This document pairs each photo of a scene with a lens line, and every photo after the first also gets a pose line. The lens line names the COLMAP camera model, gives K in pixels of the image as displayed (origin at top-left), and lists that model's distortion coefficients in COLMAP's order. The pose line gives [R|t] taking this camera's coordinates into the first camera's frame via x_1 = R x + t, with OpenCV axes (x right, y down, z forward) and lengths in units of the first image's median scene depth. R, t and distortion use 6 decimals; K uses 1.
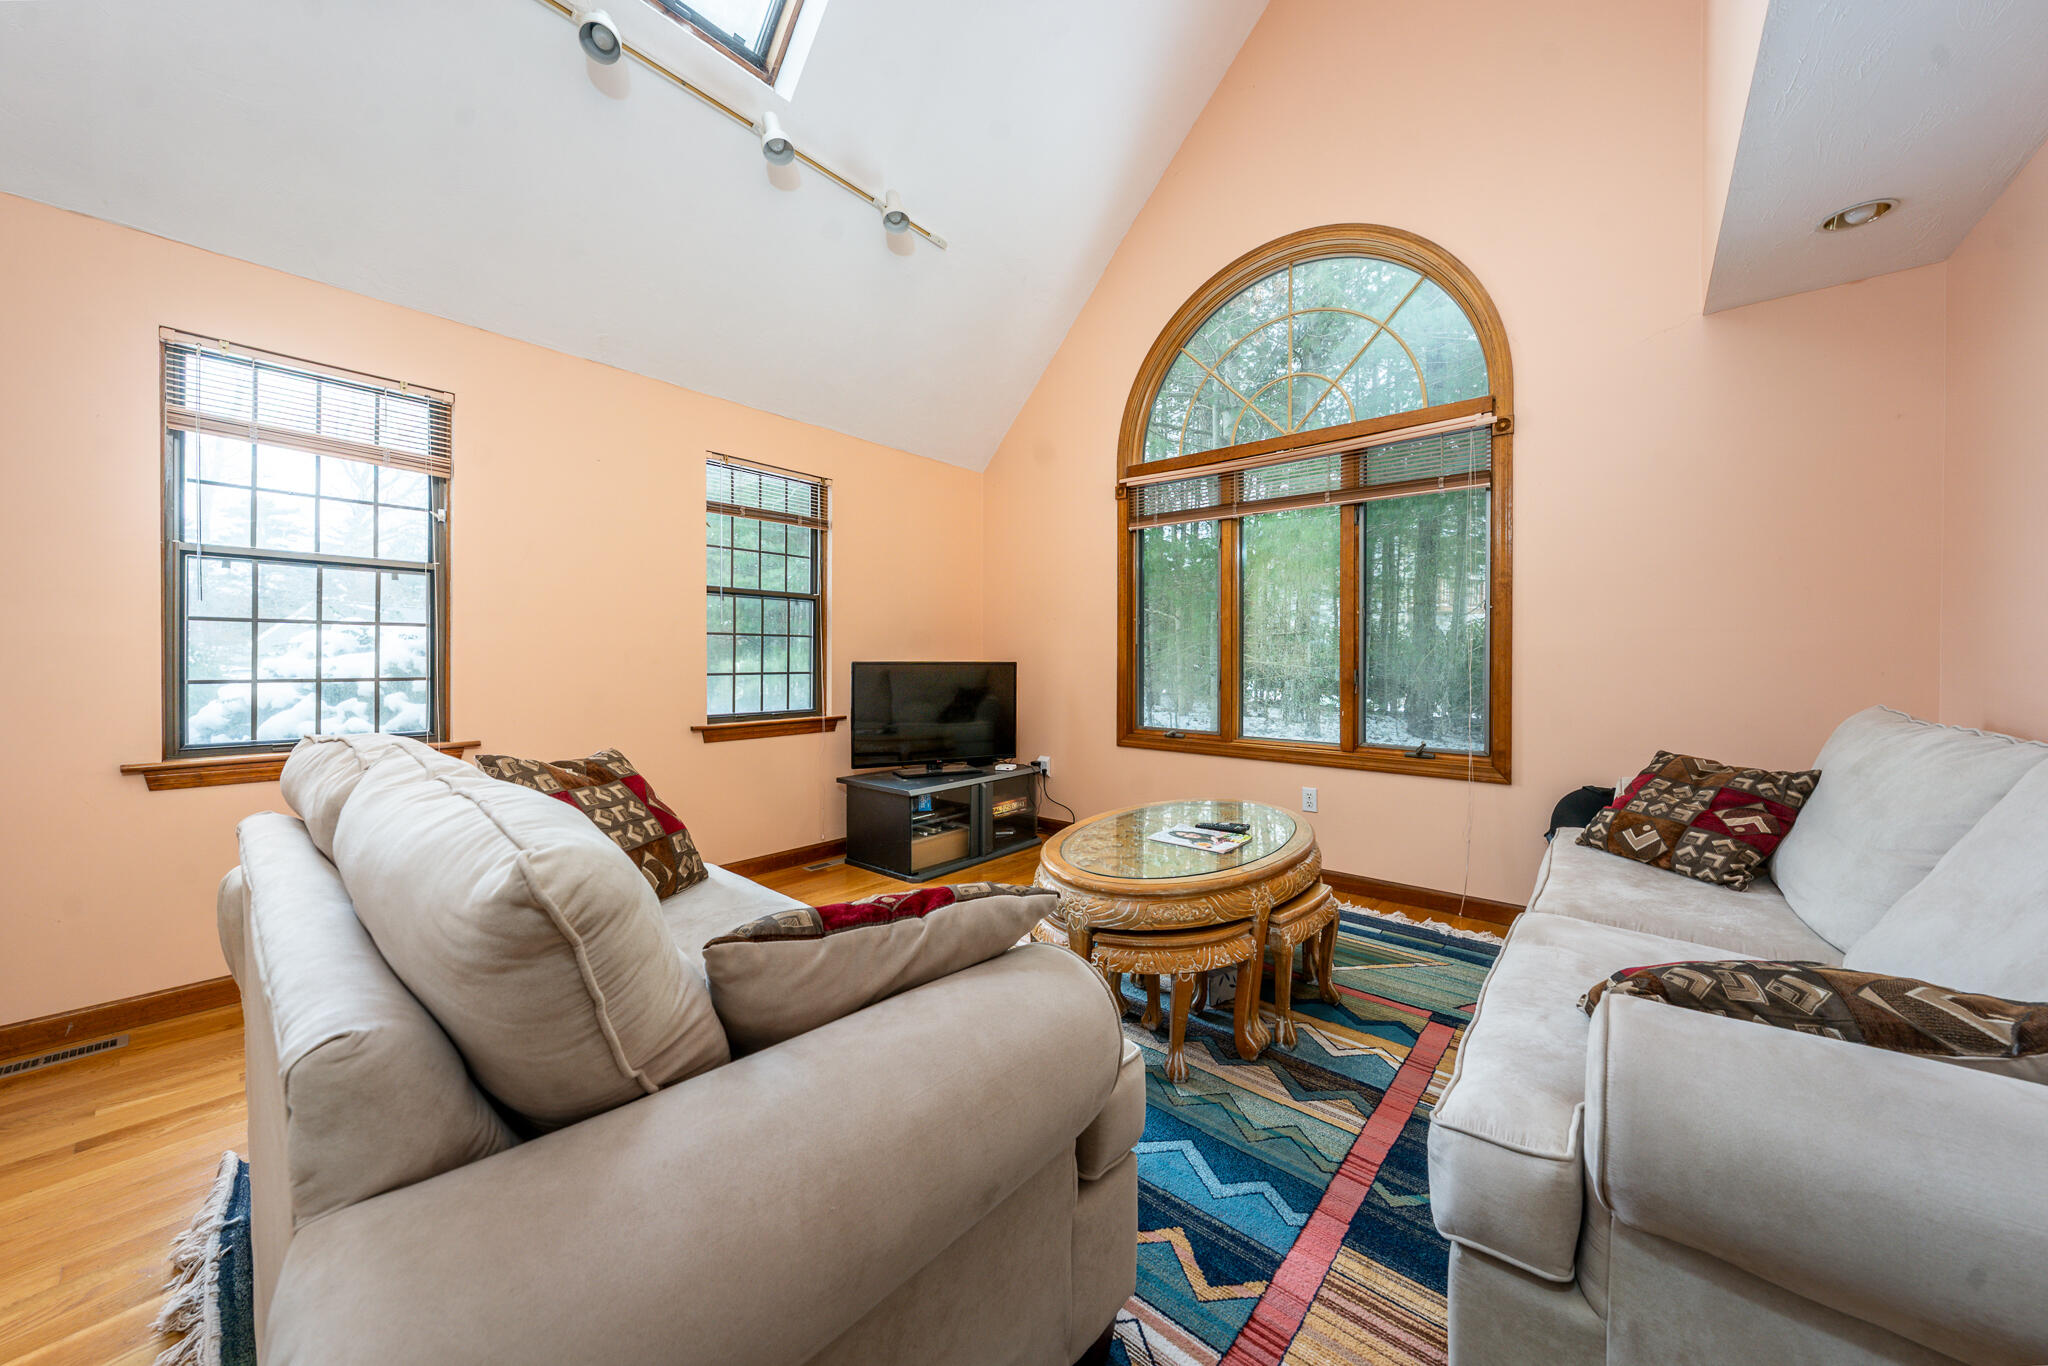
lens RADIAL K [[725.8, 0, 1027.6], [0, 725.8, 656.4], [0, 0, 1]] dist [-0.000479, 0.000030]
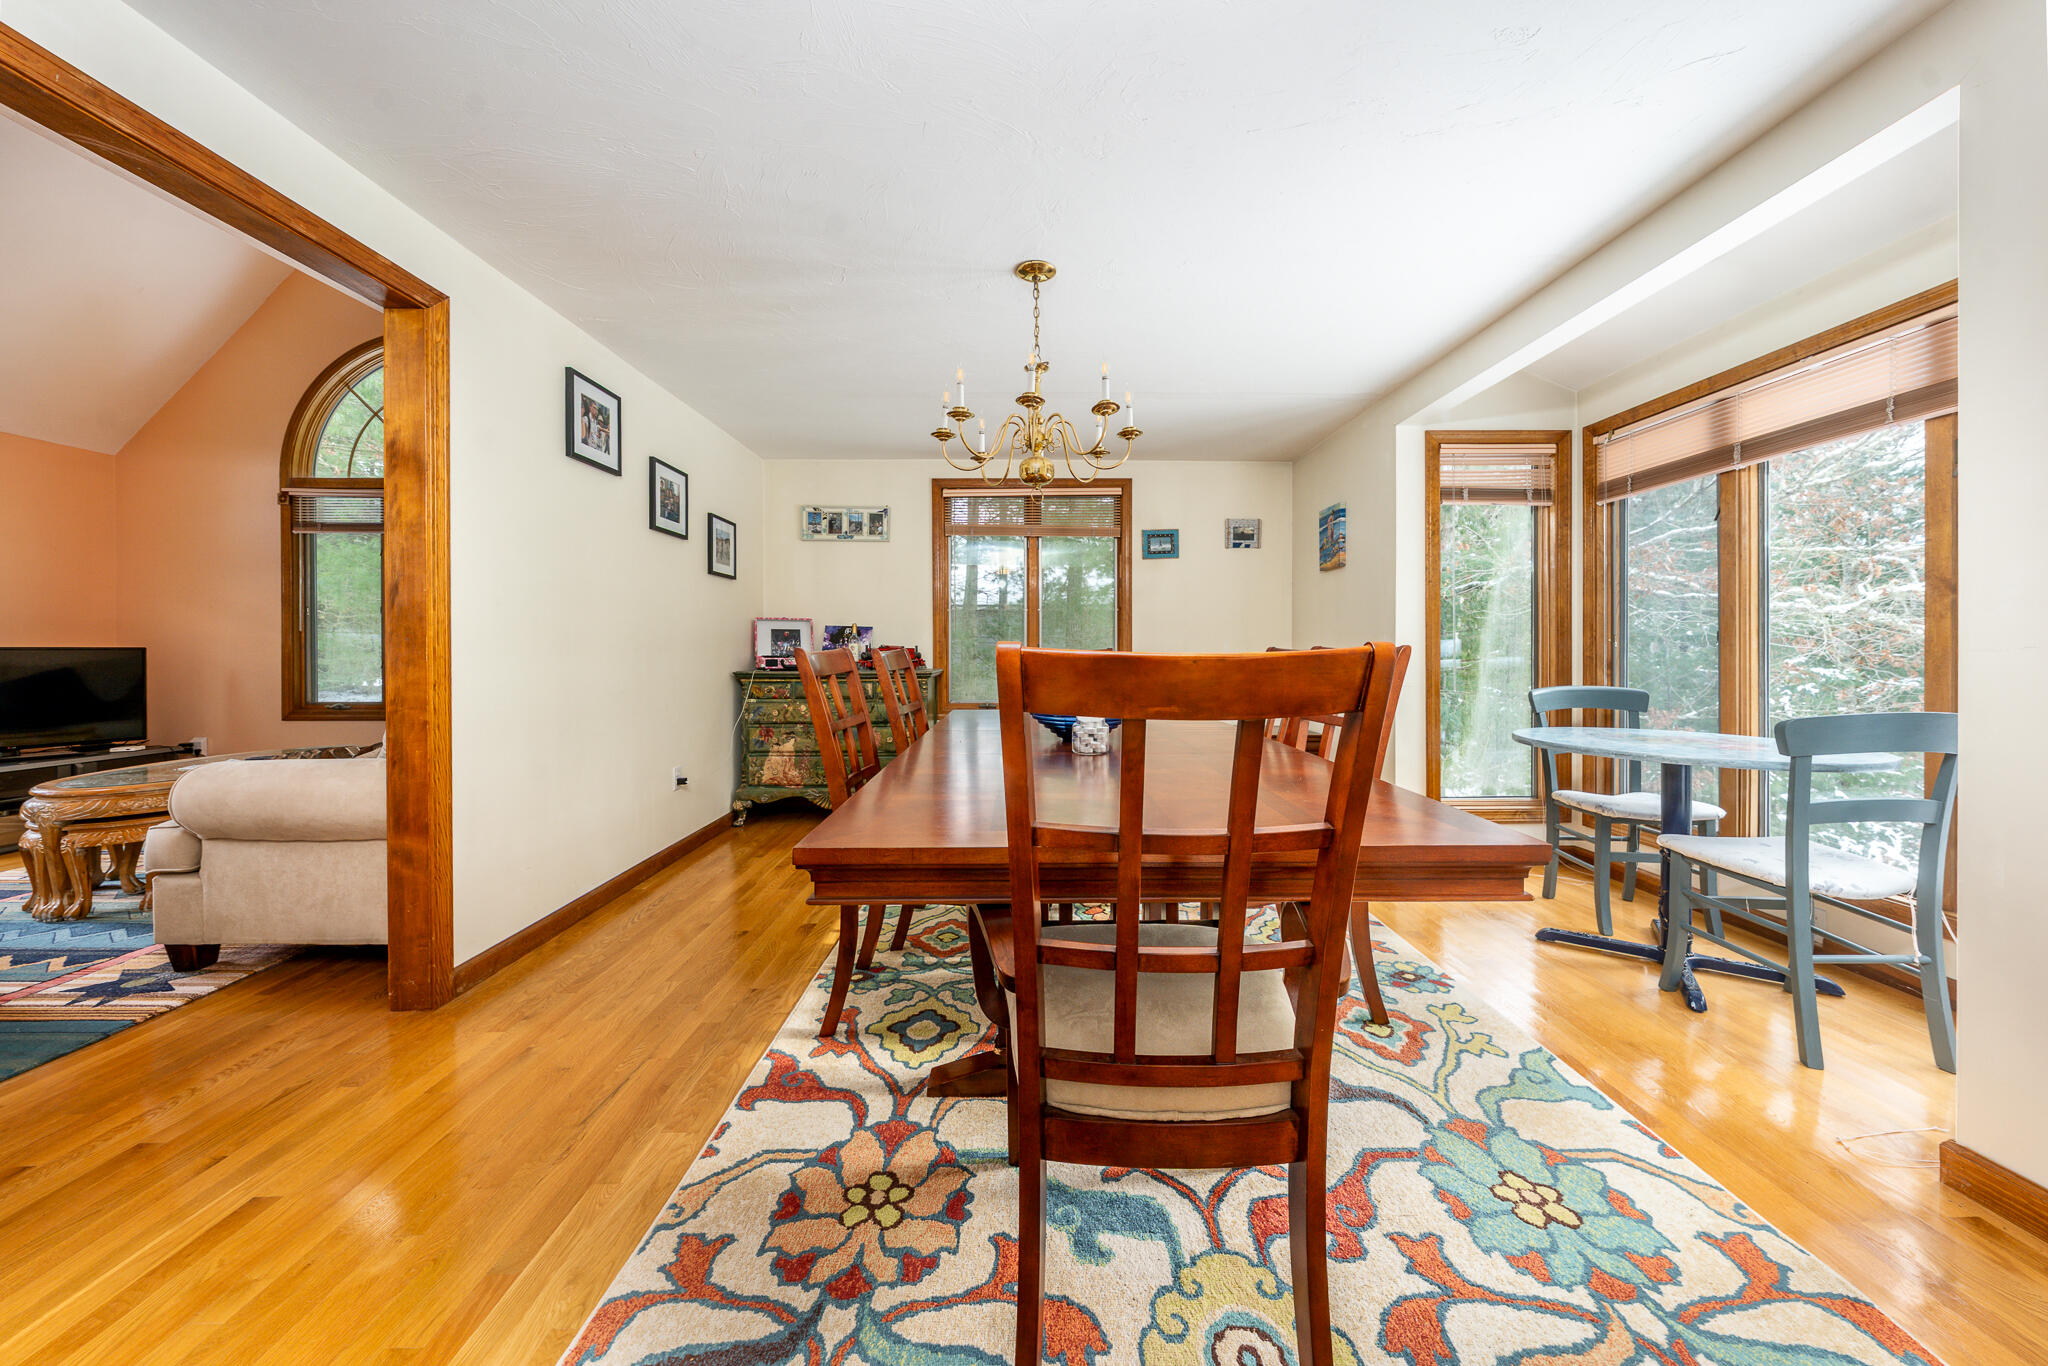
lens RADIAL K [[704.7, 0, 1027.8], [0, 704.7, 655.2], [0, 0, 1]] dist [-0.002302, -0.000050]
pose [[0.753882, -0.008729, 0.656951, 0.360664], [0.002971, 0.999947, 0.009877, 0.016094], [-0.657003, -0.005494, 0.753868, -0.773357]]
